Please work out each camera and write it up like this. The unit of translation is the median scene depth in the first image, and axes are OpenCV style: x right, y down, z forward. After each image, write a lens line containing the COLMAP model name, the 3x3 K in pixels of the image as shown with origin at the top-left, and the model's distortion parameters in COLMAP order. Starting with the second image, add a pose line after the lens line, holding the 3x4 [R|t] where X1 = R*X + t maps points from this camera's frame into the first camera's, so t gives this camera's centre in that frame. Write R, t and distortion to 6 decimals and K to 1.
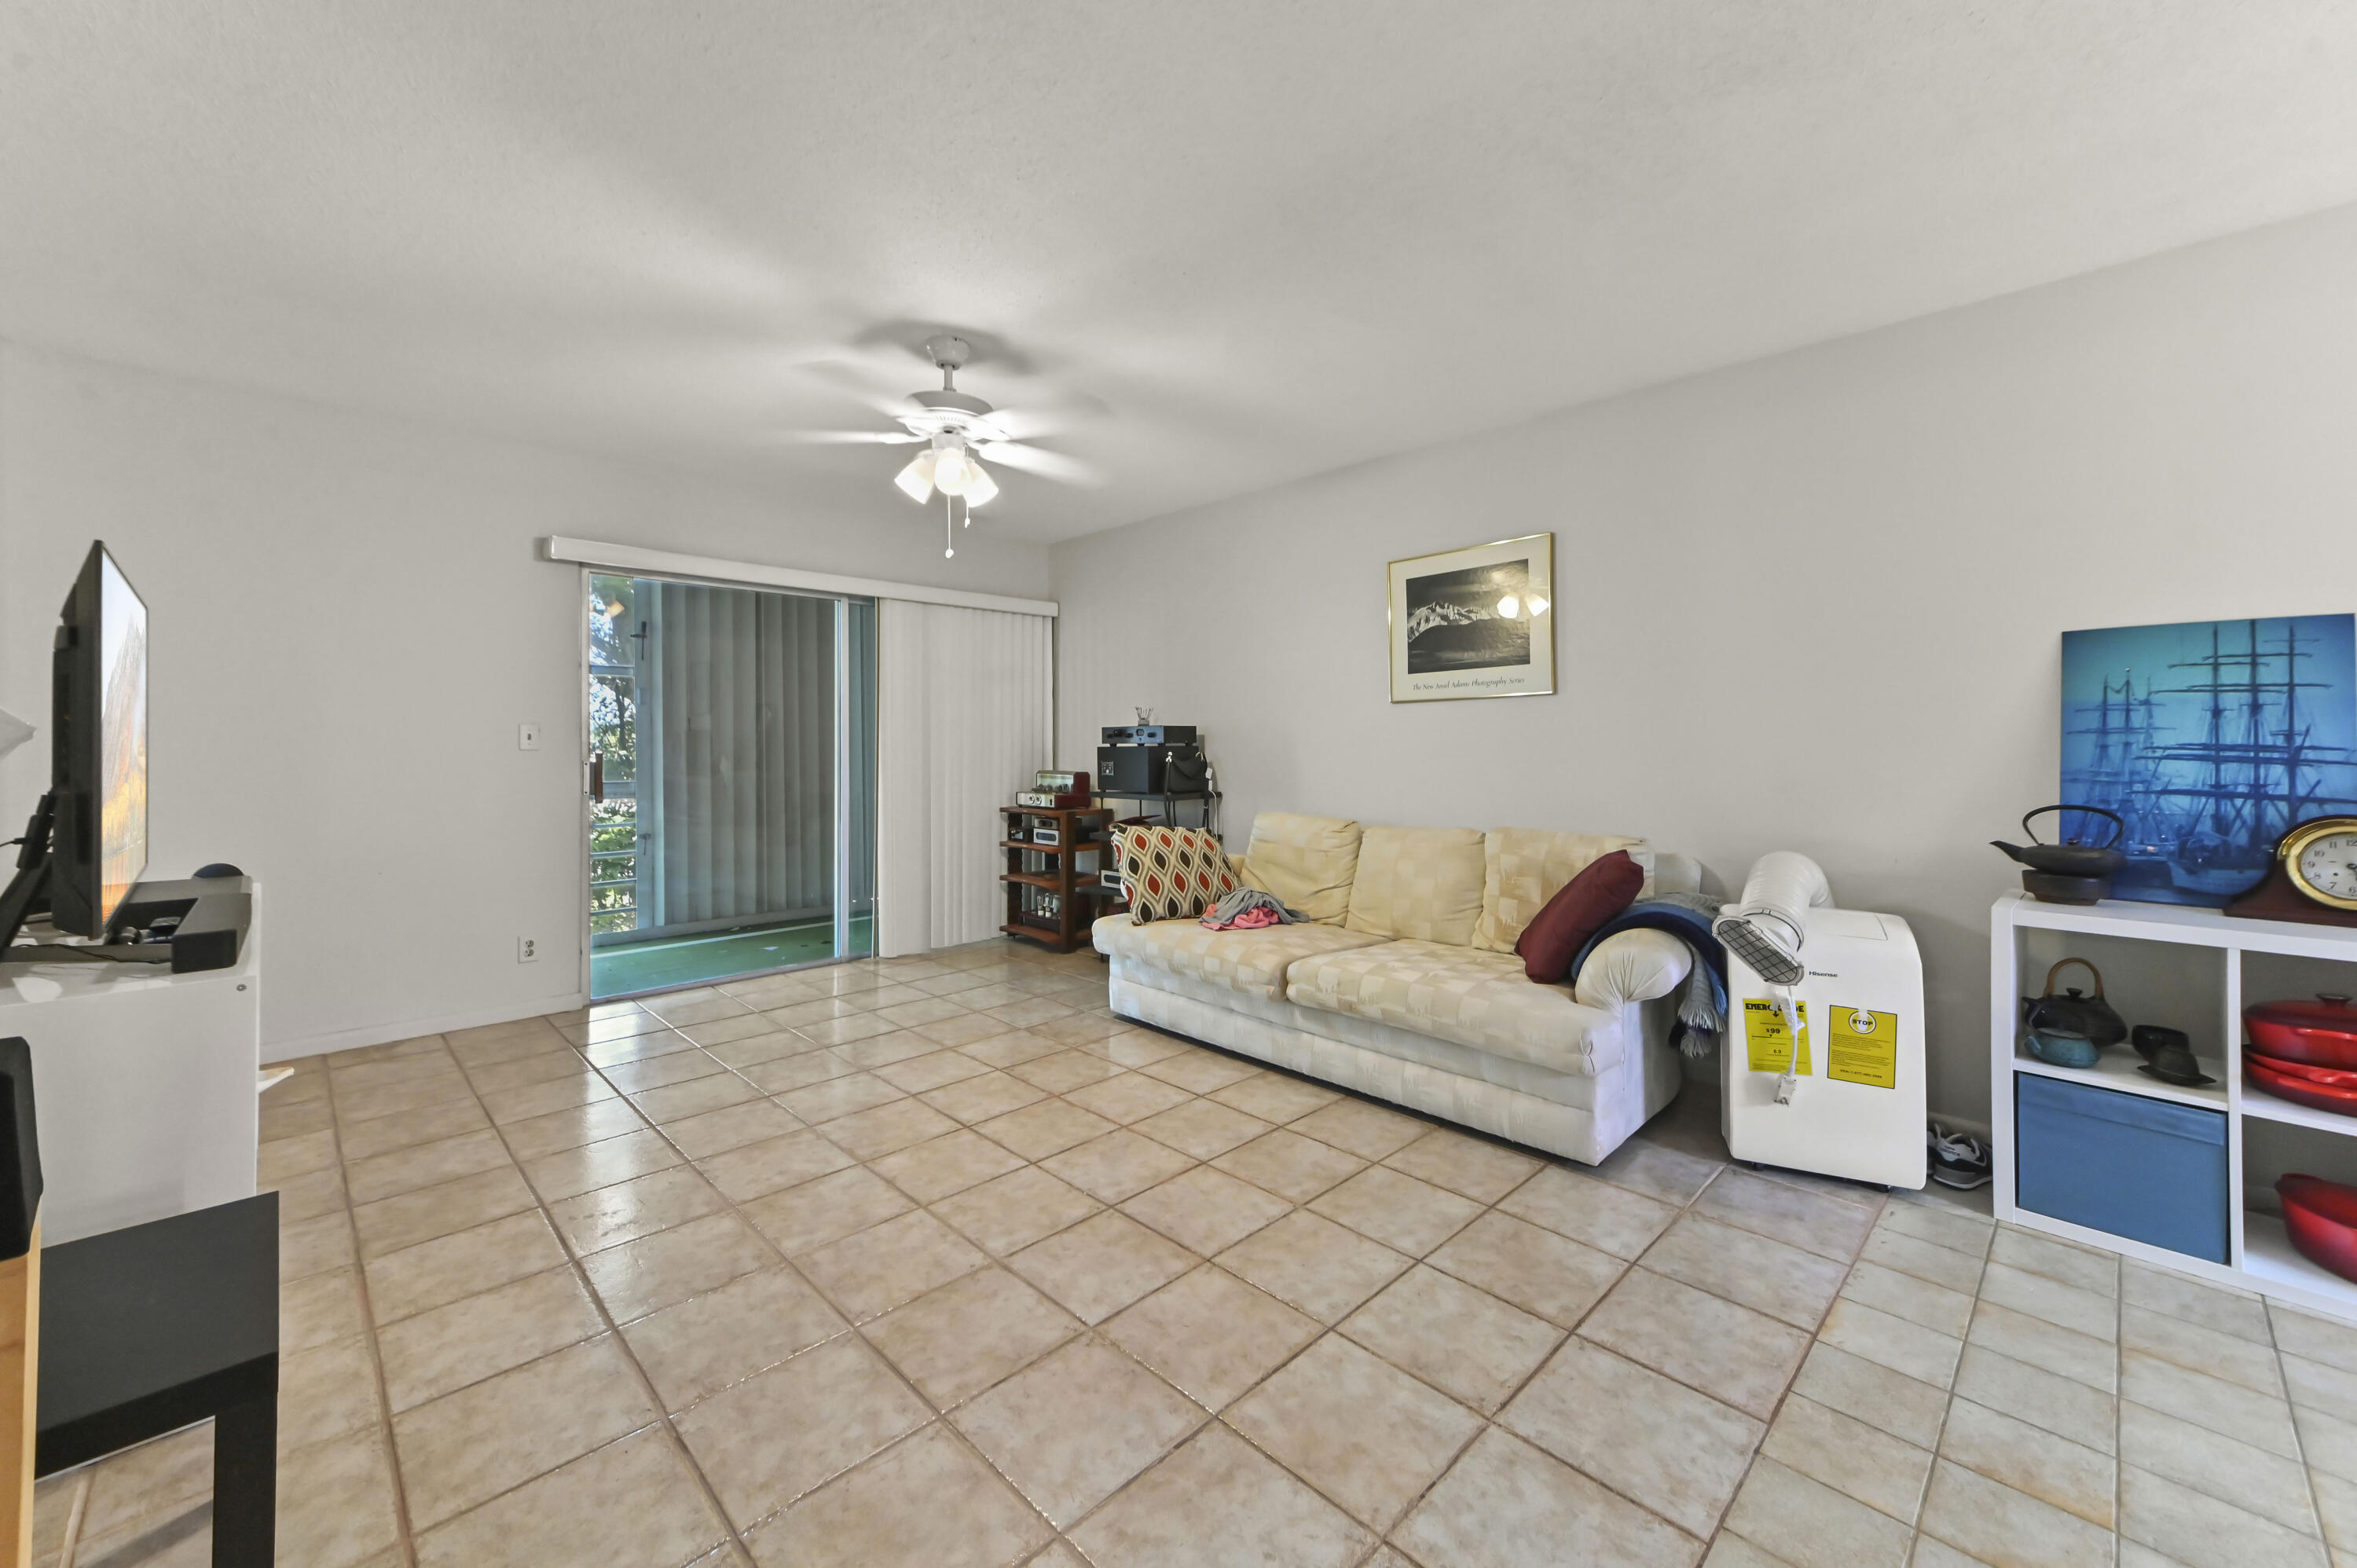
lens RADIAL K [[917.5, 0, 1178.2], [0, 917.5, 755.0], [0, 0, 1]] dist [0.014101, 0.000203]
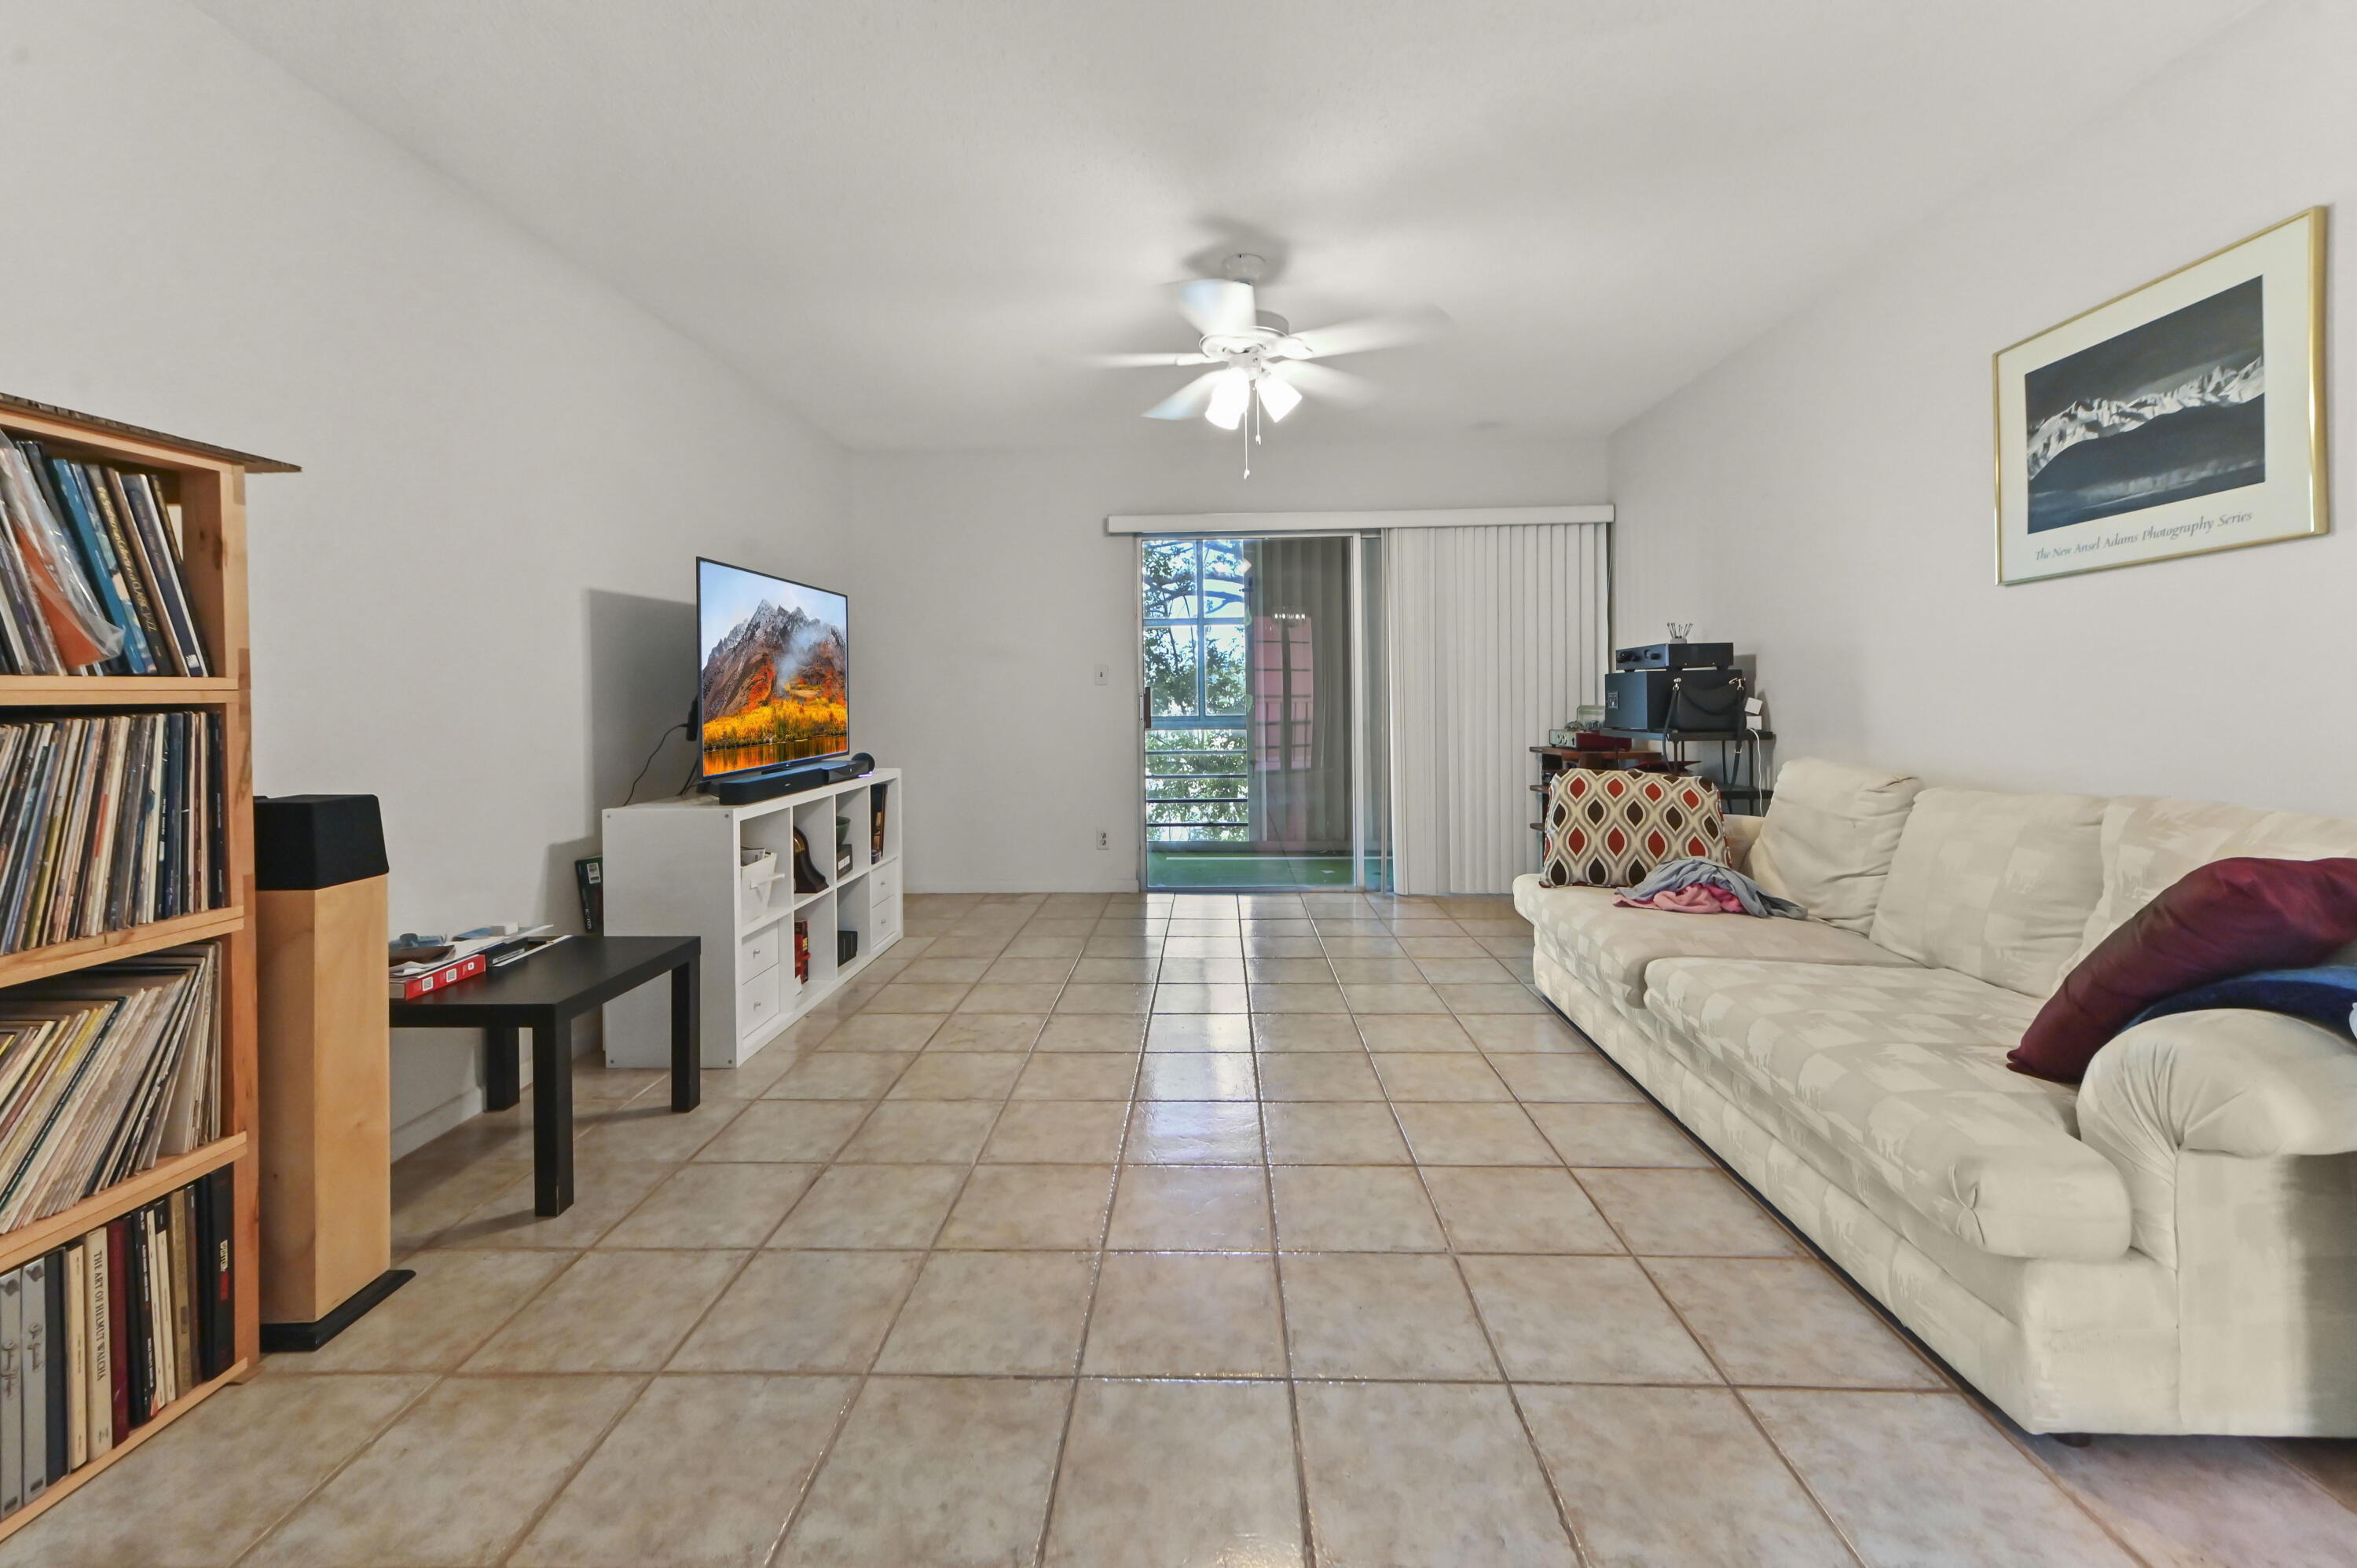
lens RADIAL K [[938.7, 0, 1182.6], [0, 938.7, 718.9], [0, 0, 1]] dist [0.010958, 0.000047]
pose [[0.688327, 0.011224, -0.725314, 0.361944], [0.001123, 0.999863, 0.016538, 0.023287], [0.725400, -0.012198, 0.688220, 0.204709]]
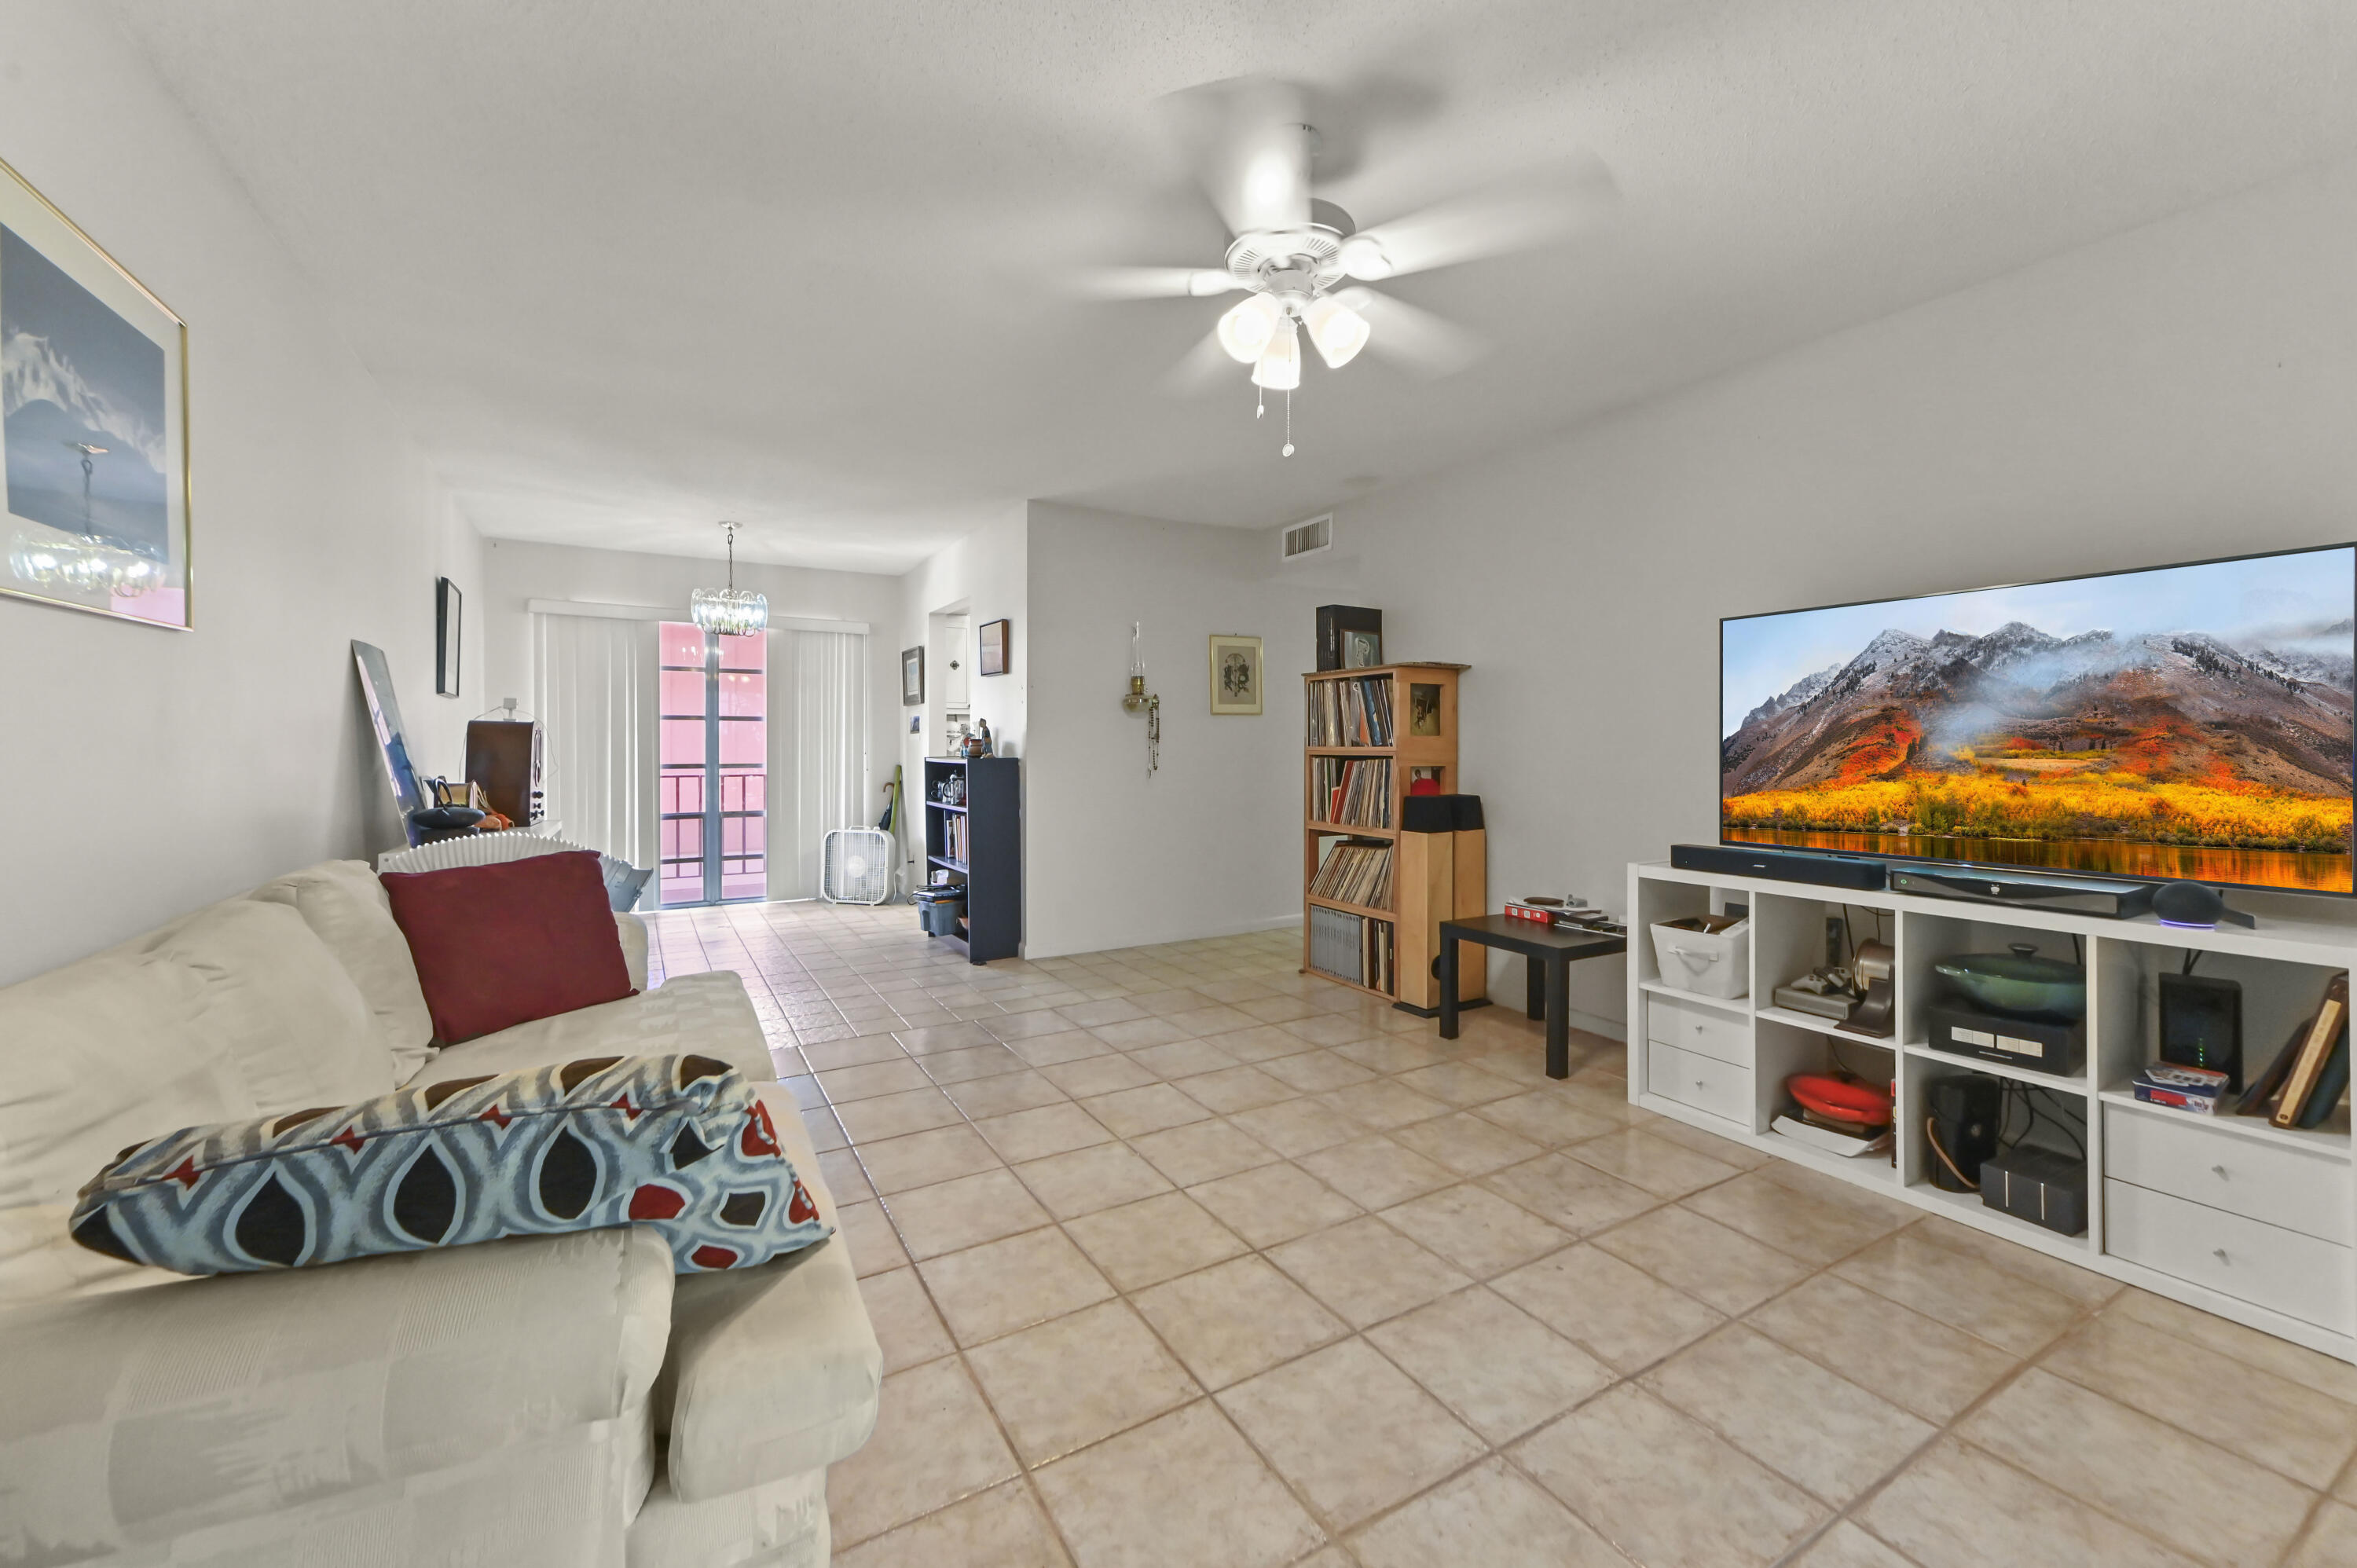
lens RADIAL K [[938.7, 0, 1182.6], [0, 938.7, 718.9], [0, 0, 1]] dist [0.010958, 0.000047]
pose [[-0.969739, 0.002303, 0.244134, -0.288676], [-0.001029, 0.999908, -0.013519, -0.007974], [-0.244142, -0.013361, -0.969647, 1.417294]]
